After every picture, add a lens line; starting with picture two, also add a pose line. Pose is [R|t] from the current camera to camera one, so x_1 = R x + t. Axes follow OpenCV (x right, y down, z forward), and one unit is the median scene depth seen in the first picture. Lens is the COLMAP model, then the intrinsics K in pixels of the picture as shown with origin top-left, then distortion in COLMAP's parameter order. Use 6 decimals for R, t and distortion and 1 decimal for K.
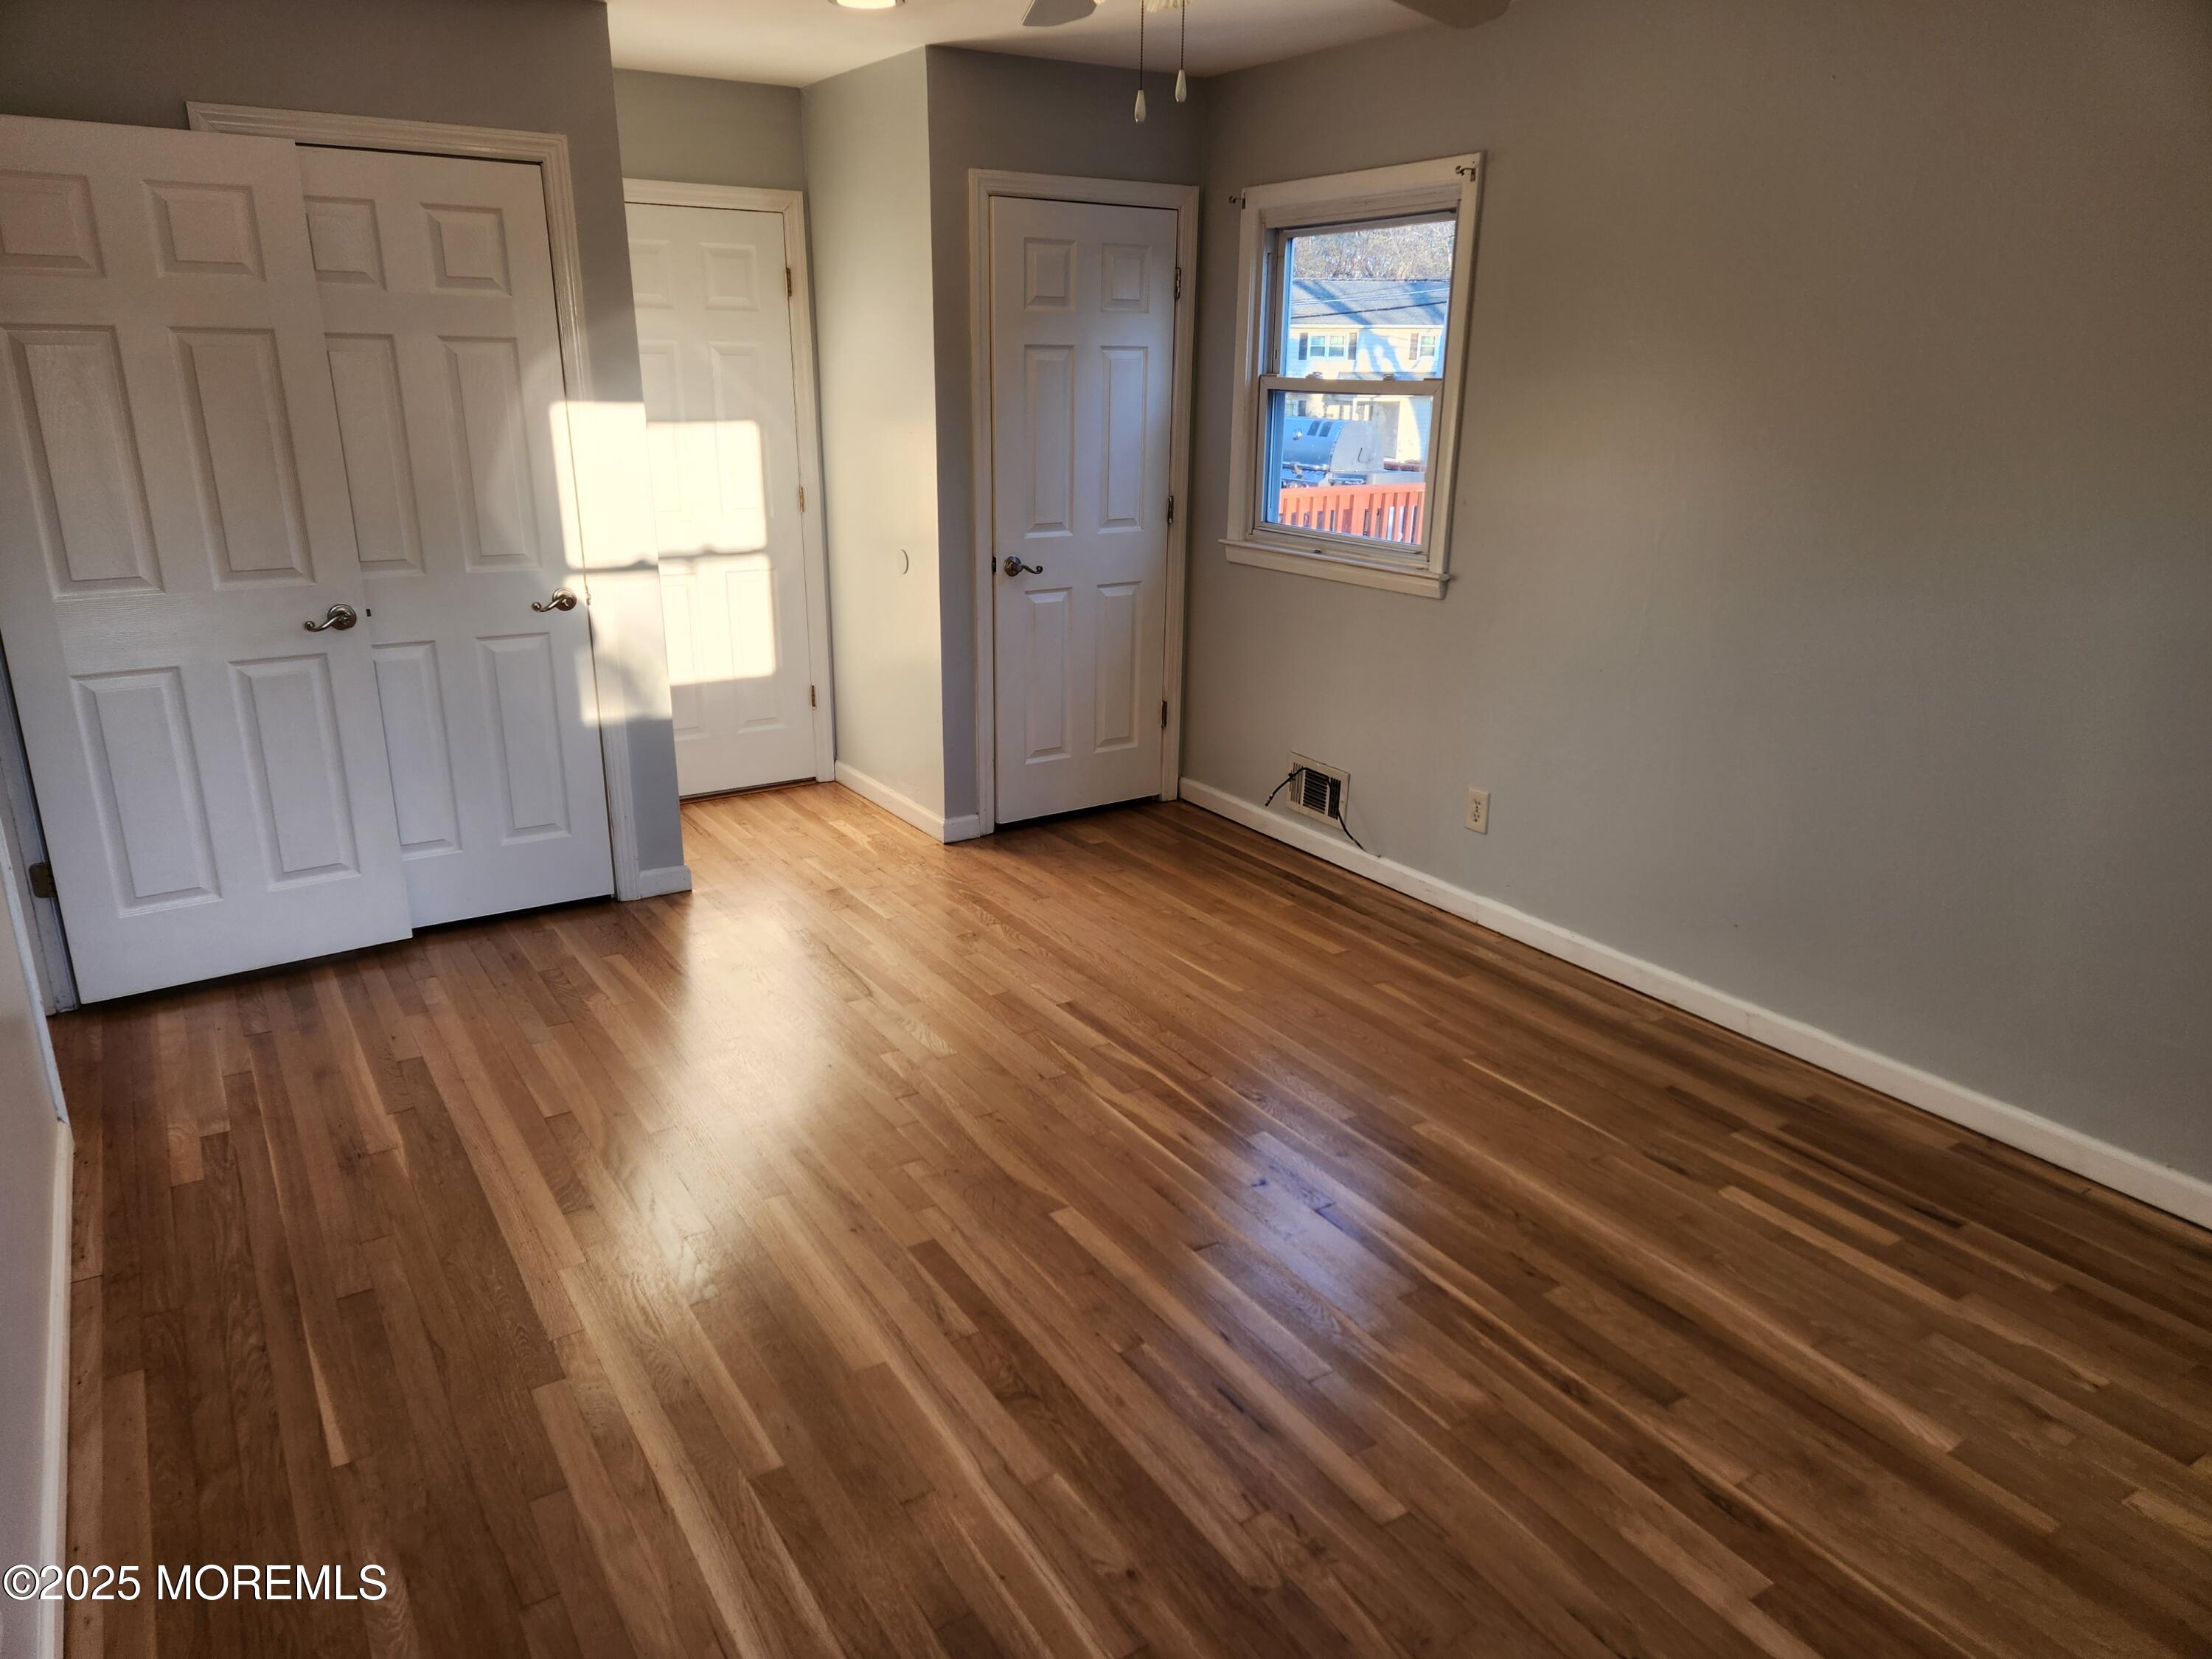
lens RADIAL K [[1477.7, 0, 1097.1], [0, 1477.7, 818.4], [0, 0, 1]] dist [0.082764, -0.065282]
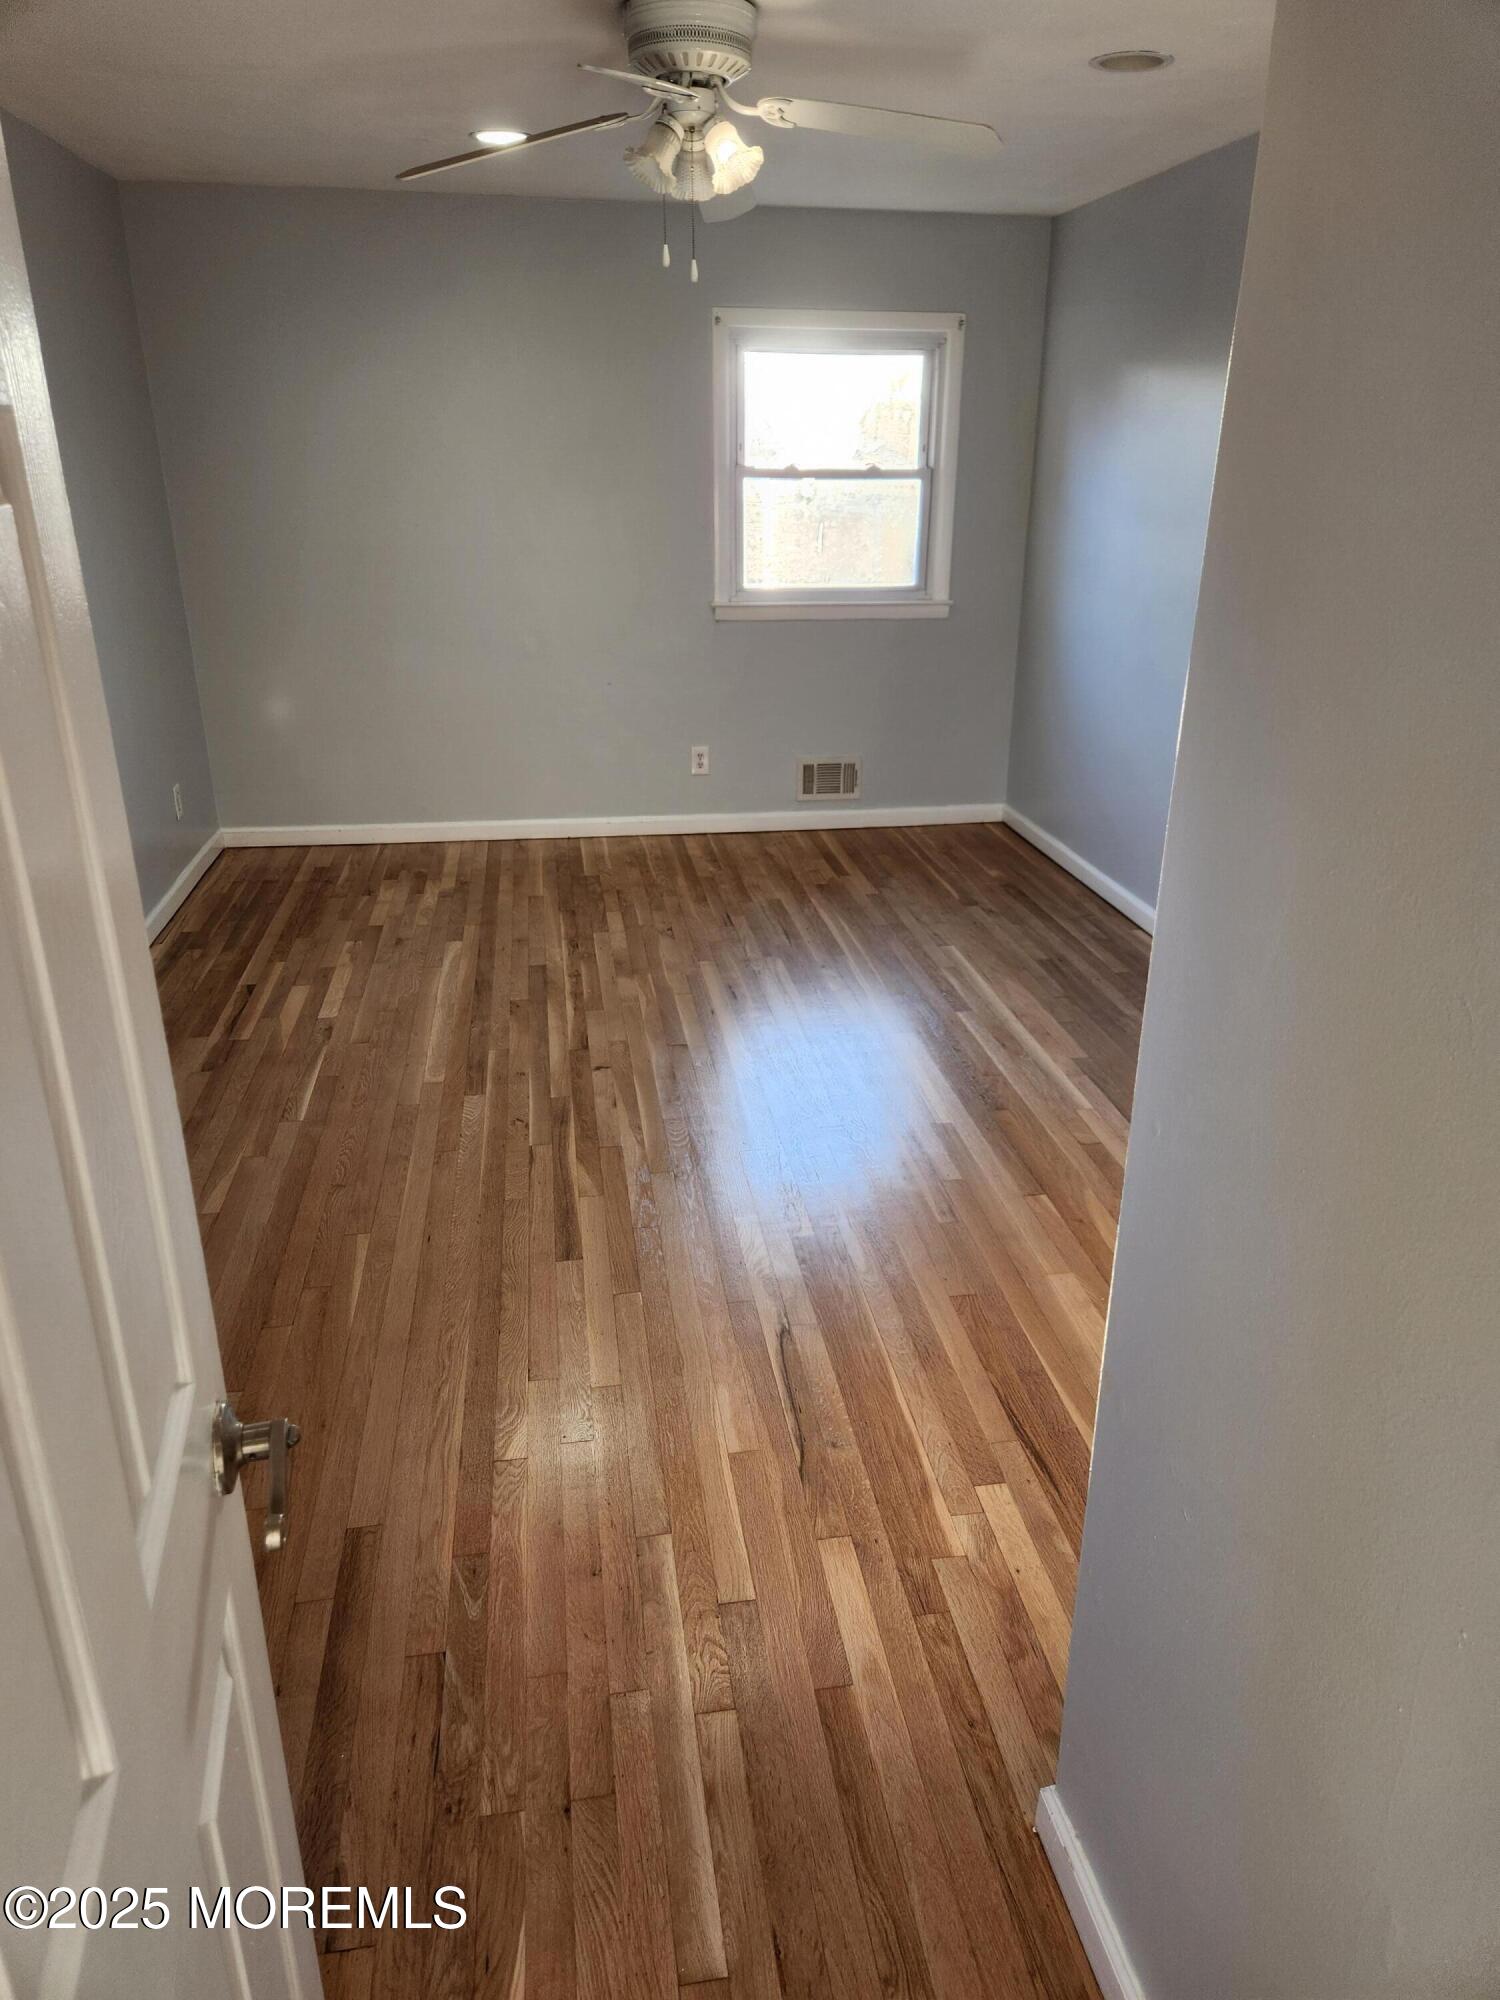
lens RADIAL K [[1336.1, 0, 745.0], [0, 1336.1, 1003.2], [0, 0, 1]] dist [0.082764, -0.065282]
pose [[-0.914335, -0.169506, 0.367776, -0.392339], [0.104139, 0.779220, 0.618038, -0.474995], [-0.391340, 0.603394, -0.694816, 1.514189]]
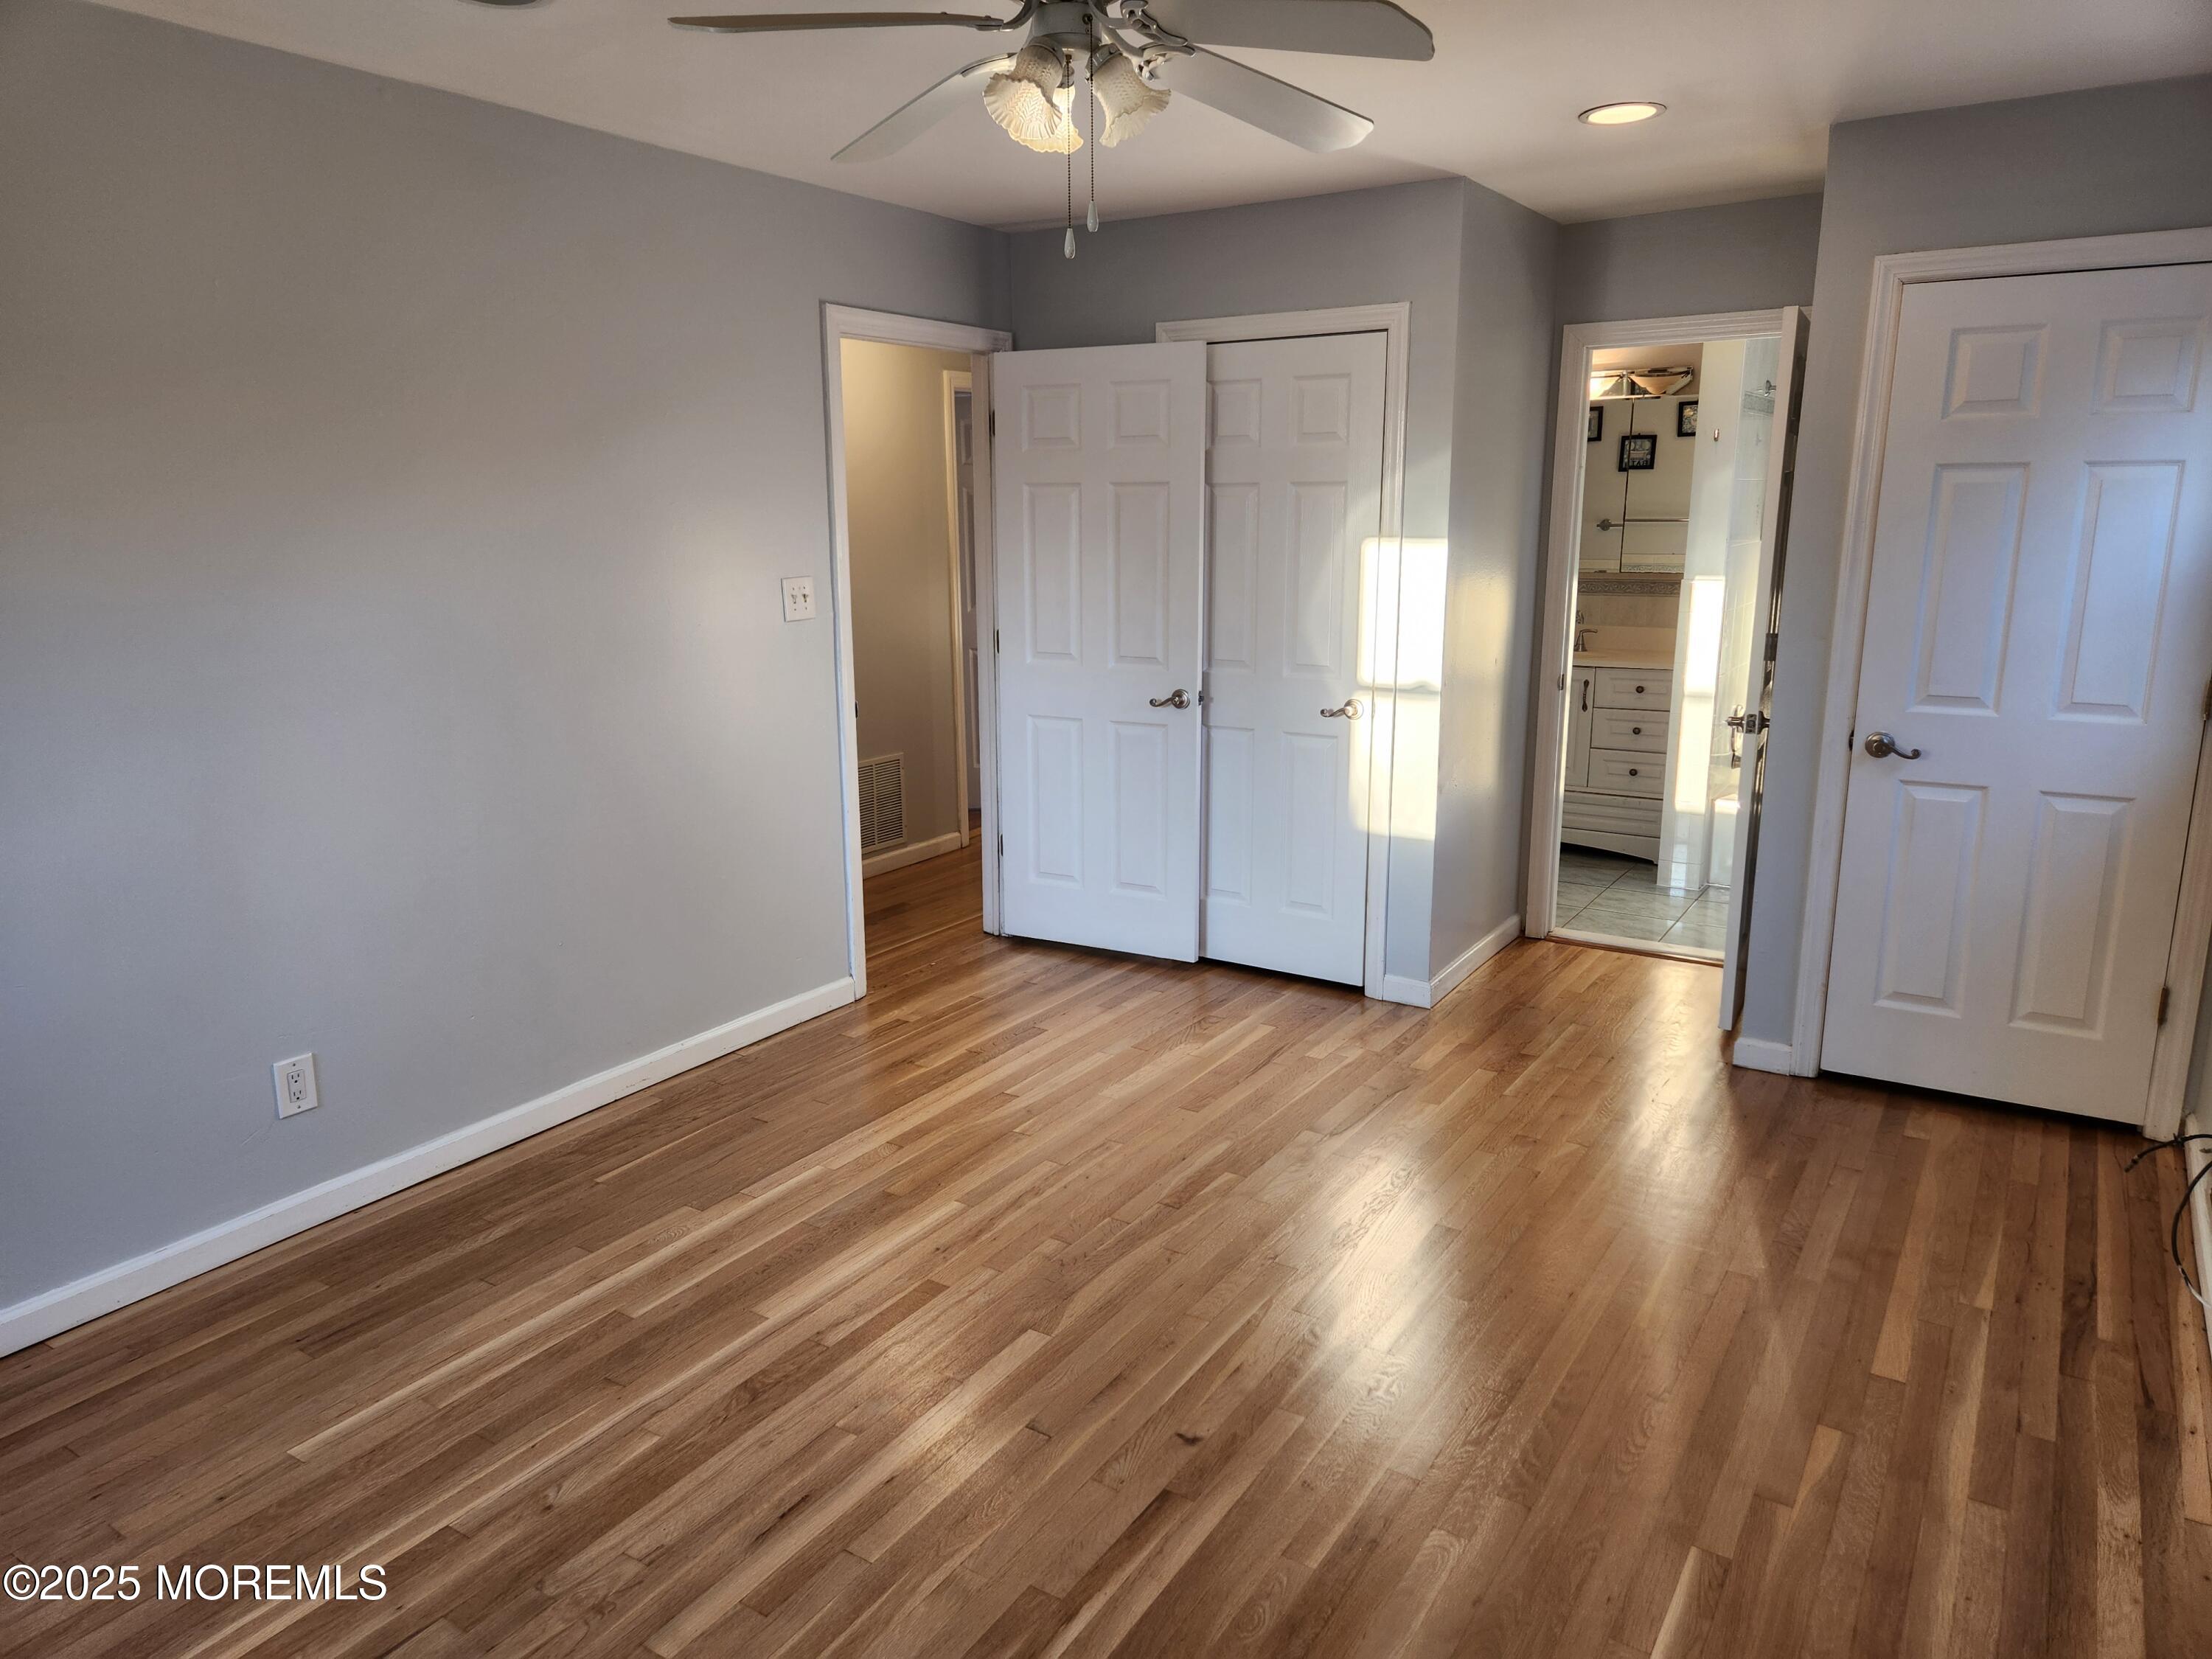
lens RADIAL K [[1477.7, 0, 1097.1], [0, 1477.7, 818.4], [0, 0, 1]] dist [0.082764, -0.065282]
pose [[0.415105, 0.181127, -0.891561, 0.666170], [-0.258463, 0.963081, 0.075318, -0.122820], [0.872287, 0.199171, 0.446594, 0.431193]]
